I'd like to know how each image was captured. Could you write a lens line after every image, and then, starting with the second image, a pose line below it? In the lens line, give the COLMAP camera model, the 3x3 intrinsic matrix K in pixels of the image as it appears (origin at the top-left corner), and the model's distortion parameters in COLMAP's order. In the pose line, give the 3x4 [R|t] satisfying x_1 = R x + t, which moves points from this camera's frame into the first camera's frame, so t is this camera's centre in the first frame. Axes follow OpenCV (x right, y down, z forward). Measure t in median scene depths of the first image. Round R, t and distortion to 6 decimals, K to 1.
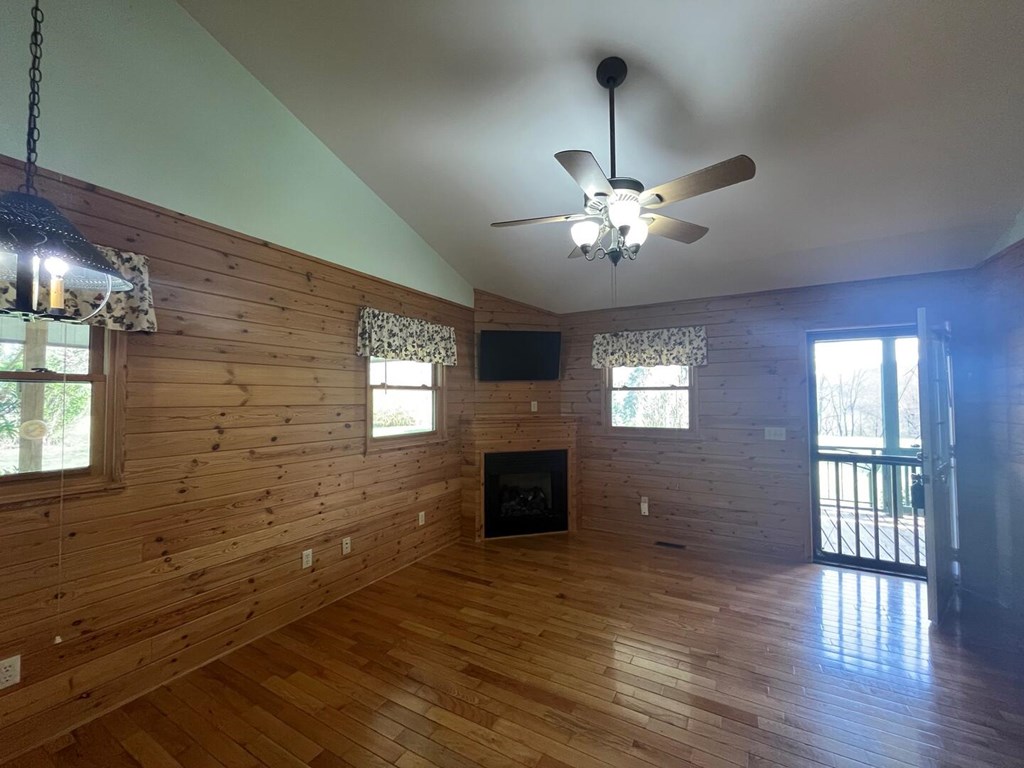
lens RADIAL K [[413.4, 0, 511.5], [0, 413.4, 385.6], [0, 0, 1]] dist [-0.001636, 0.000224]
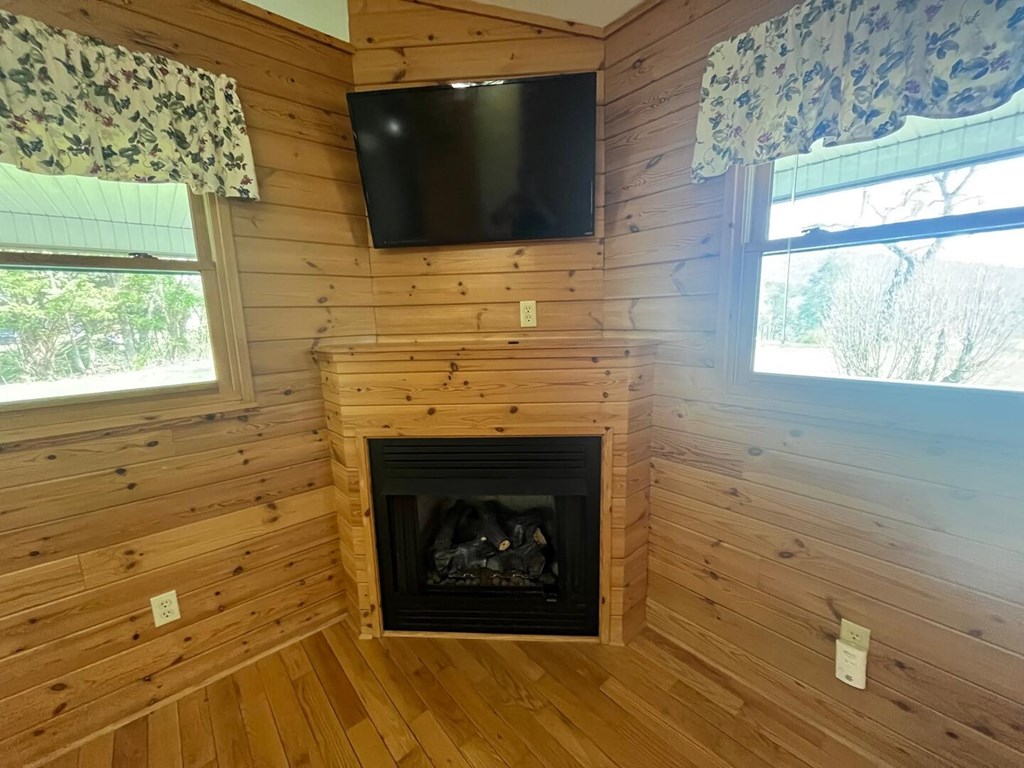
lens RADIAL K [[413.4, 0, 511.4], [0, 413.4, 385.5], [0, 0, 1]] dist [-0.001636, 0.000224]
pose [[0.944284, 0.035887, -0.327170, 0.202289], [0.032137, 0.979235, 0.200166, 0.046193], [0.327560, -0.199528, 0.923522, 0.757702]]
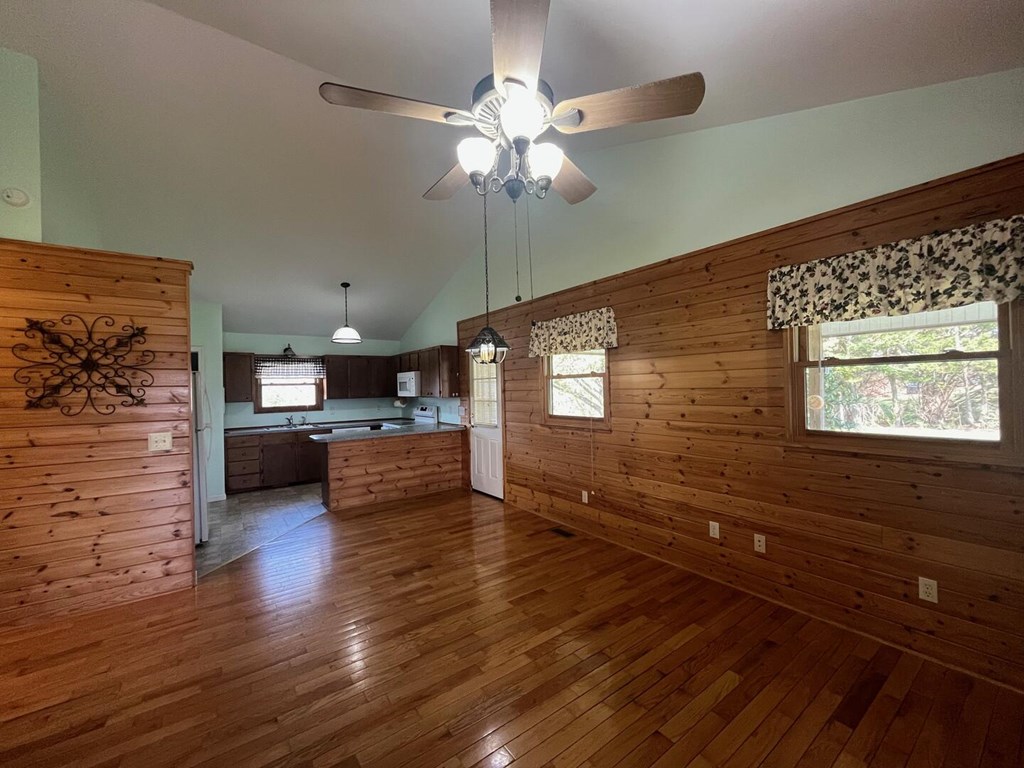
lens RADIAL K [[413.4, 0, 517.5], [0, 413.4, 386.9], [0, 0, 1]] dist [-0.001636, 0.000224]
pose [[-0.403305, 0.011093, -0.914999, 0.499336], [0.053046, 0.998528, -0.011275, 0.021232], [0.913527, -0.053084, -0.403300, 0.701365]]
